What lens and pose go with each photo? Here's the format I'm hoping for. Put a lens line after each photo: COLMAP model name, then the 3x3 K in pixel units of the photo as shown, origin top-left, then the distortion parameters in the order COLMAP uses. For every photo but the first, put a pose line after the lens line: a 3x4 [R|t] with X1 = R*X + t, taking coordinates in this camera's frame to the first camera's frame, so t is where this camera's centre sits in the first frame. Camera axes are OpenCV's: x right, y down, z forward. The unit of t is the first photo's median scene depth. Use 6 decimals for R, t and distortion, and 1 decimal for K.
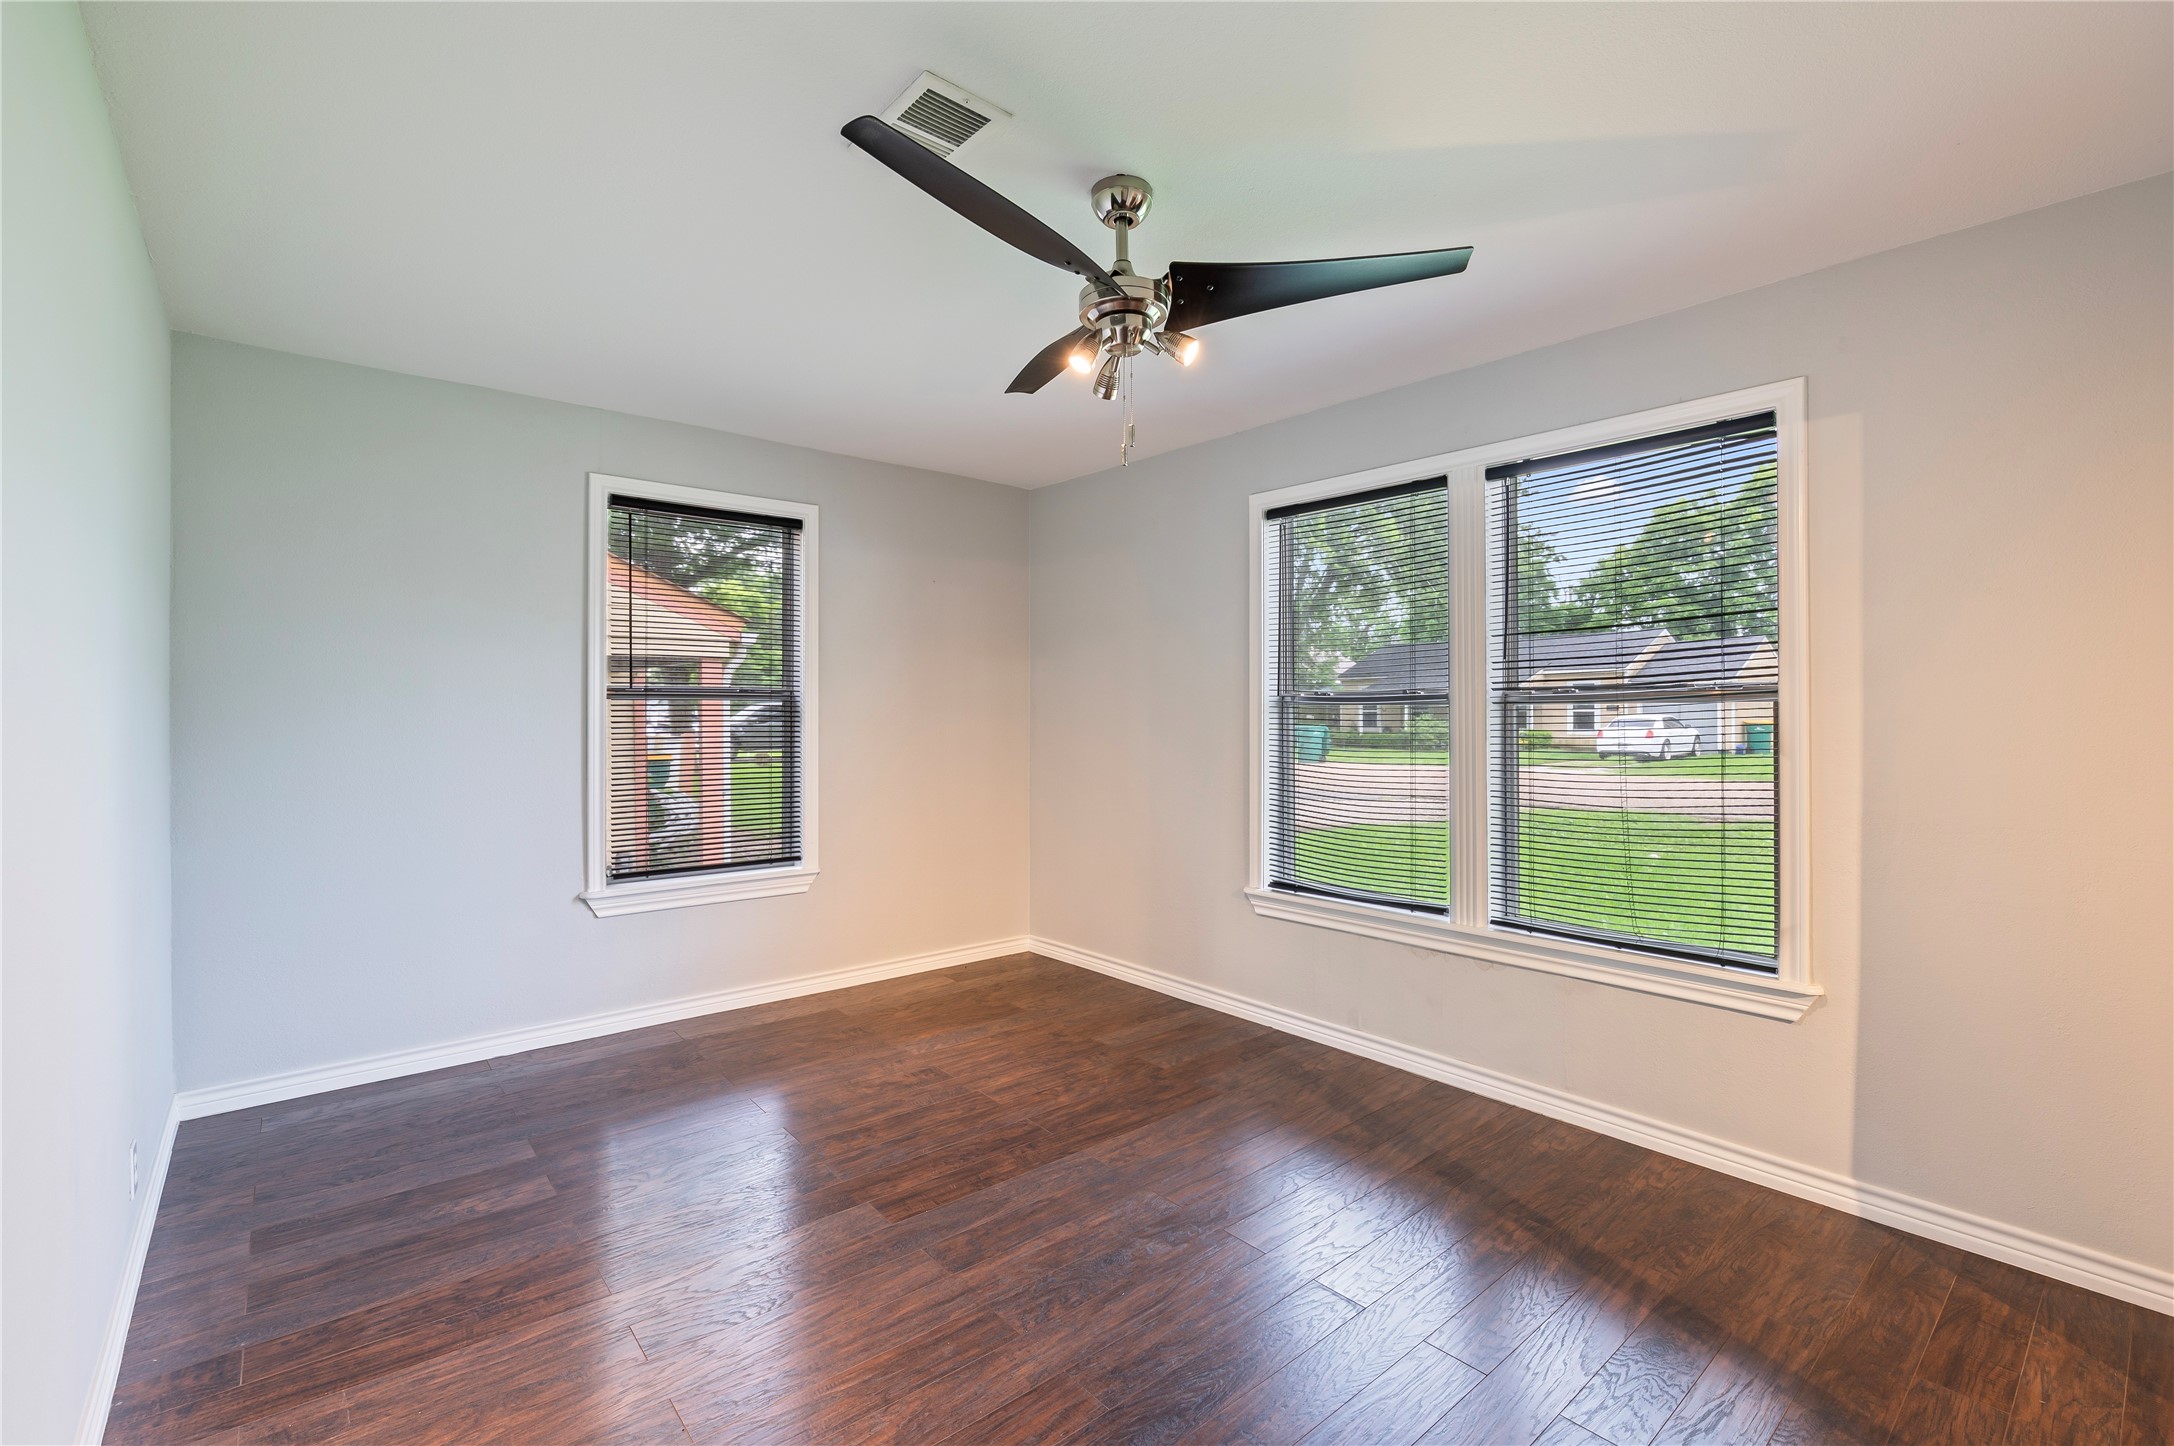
lens RADIAL K [[980.7, 0, 1083.2], [0, 980.7, 710.9], [0, 0, 1]] dist [-0.011621, 0.000645]
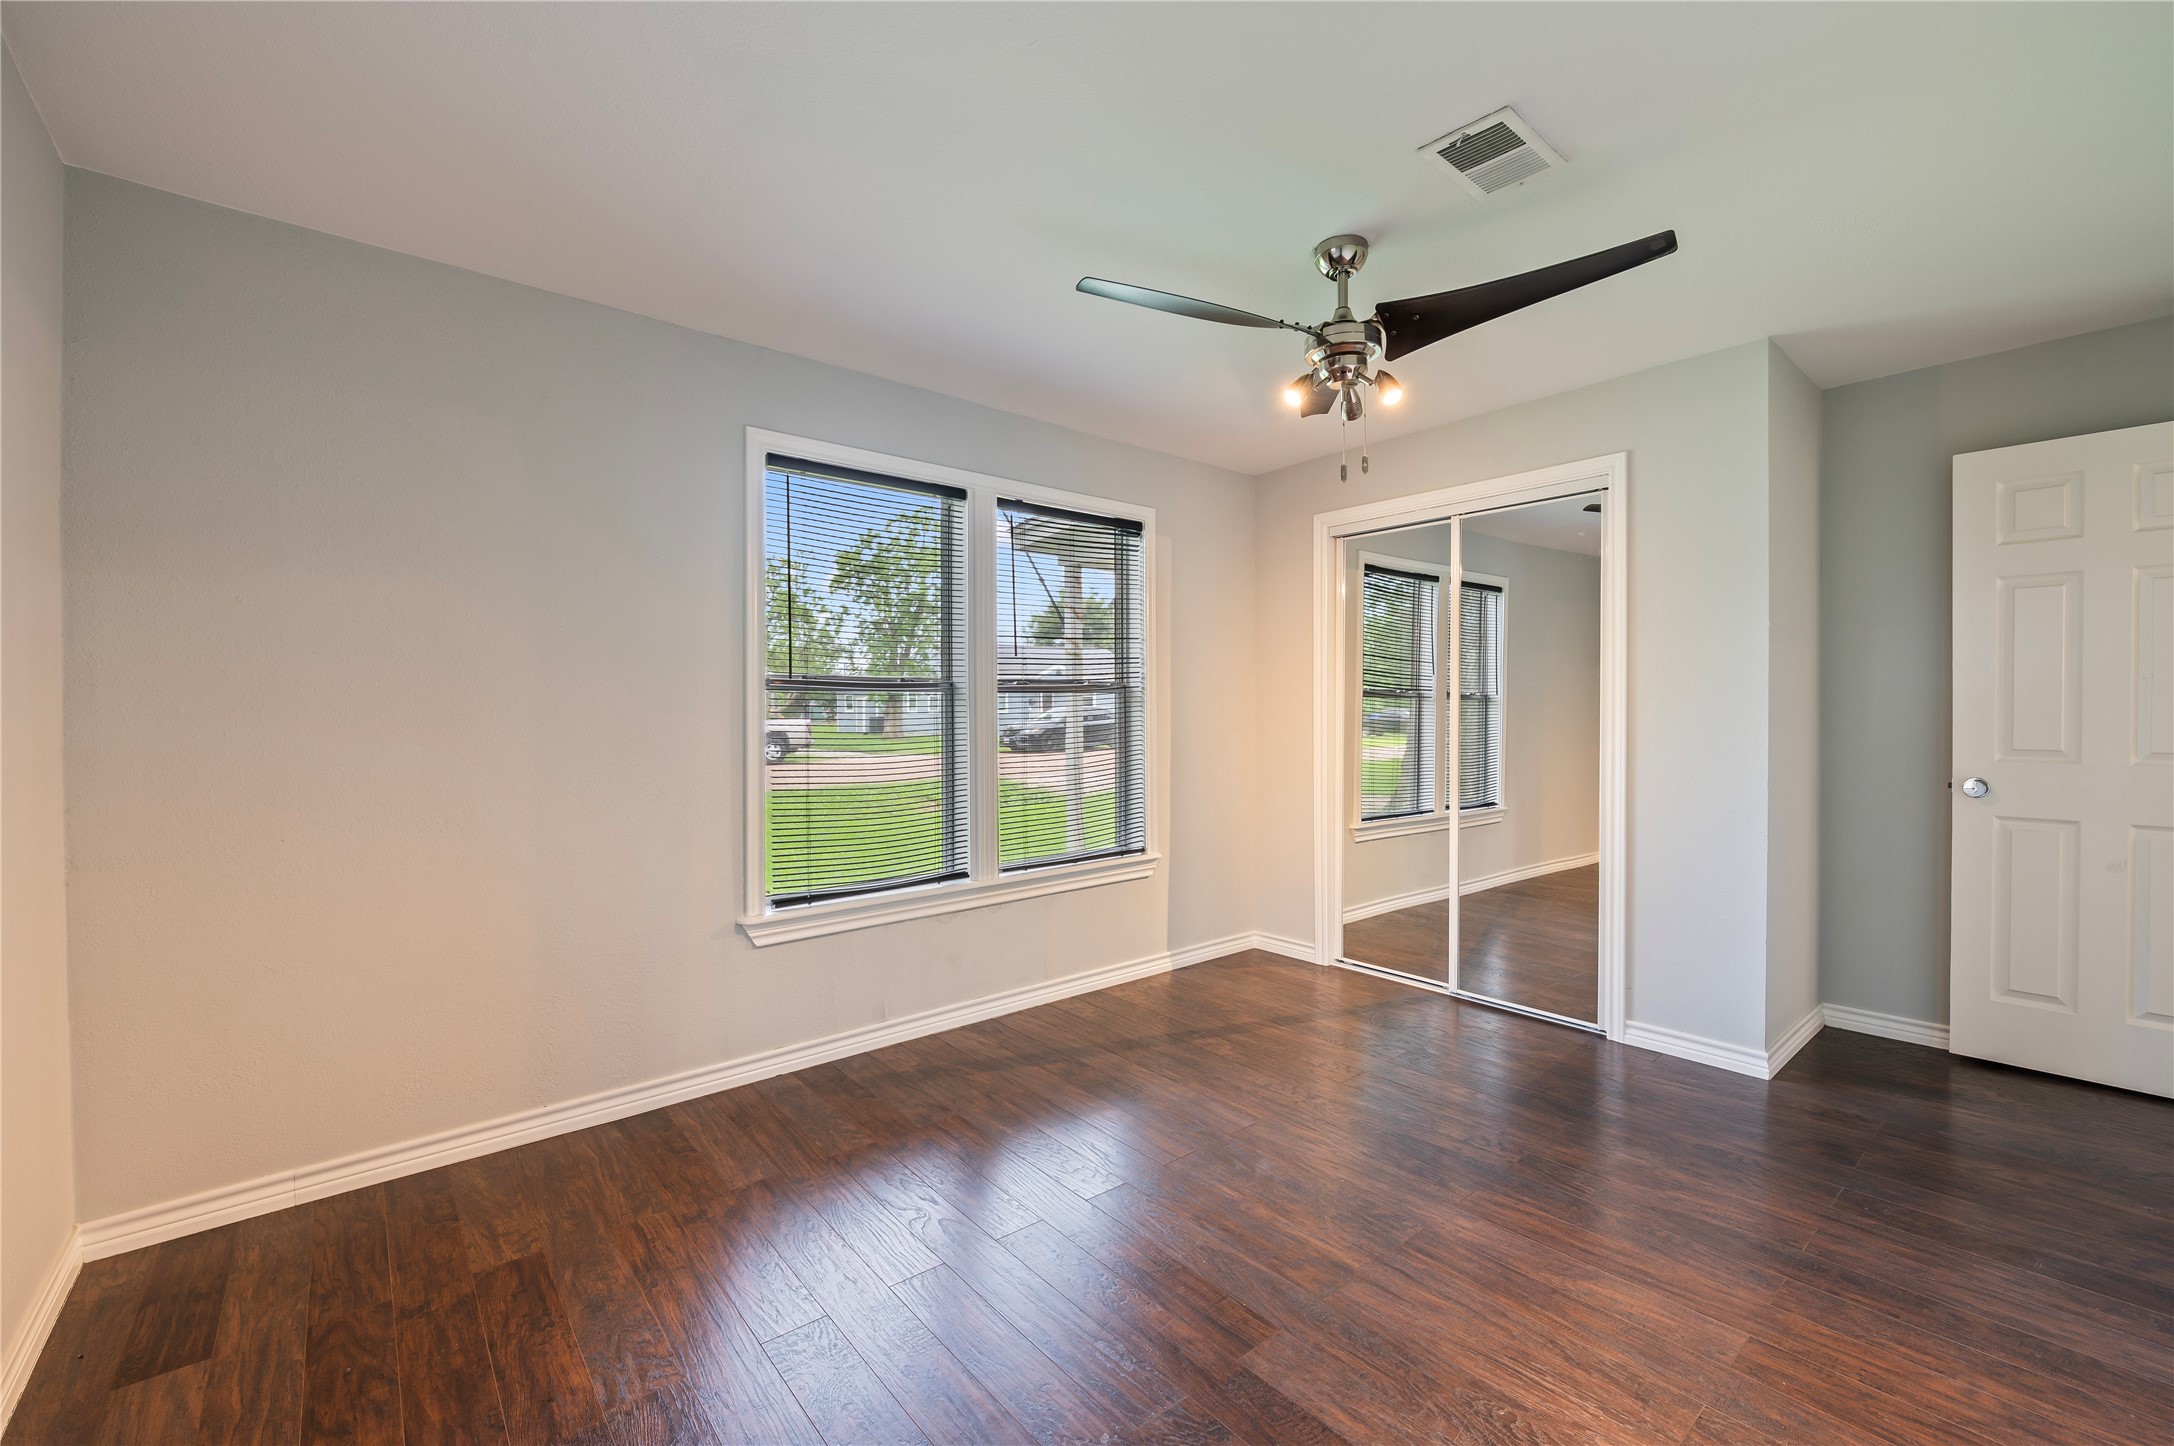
lens RADIAL K [[947.8, 0, 1076.2], [0, 947.8, 717.1], [0, 0, 1]] dist [0.000766, -0.000870]
pose [[-0.036332, -0.013839, 0.999244, -0.734167], [0.002659, 0.999899, 0.013945, 0.007122], [-0.999336, 0.003163, -0.036292, 0.911168]]
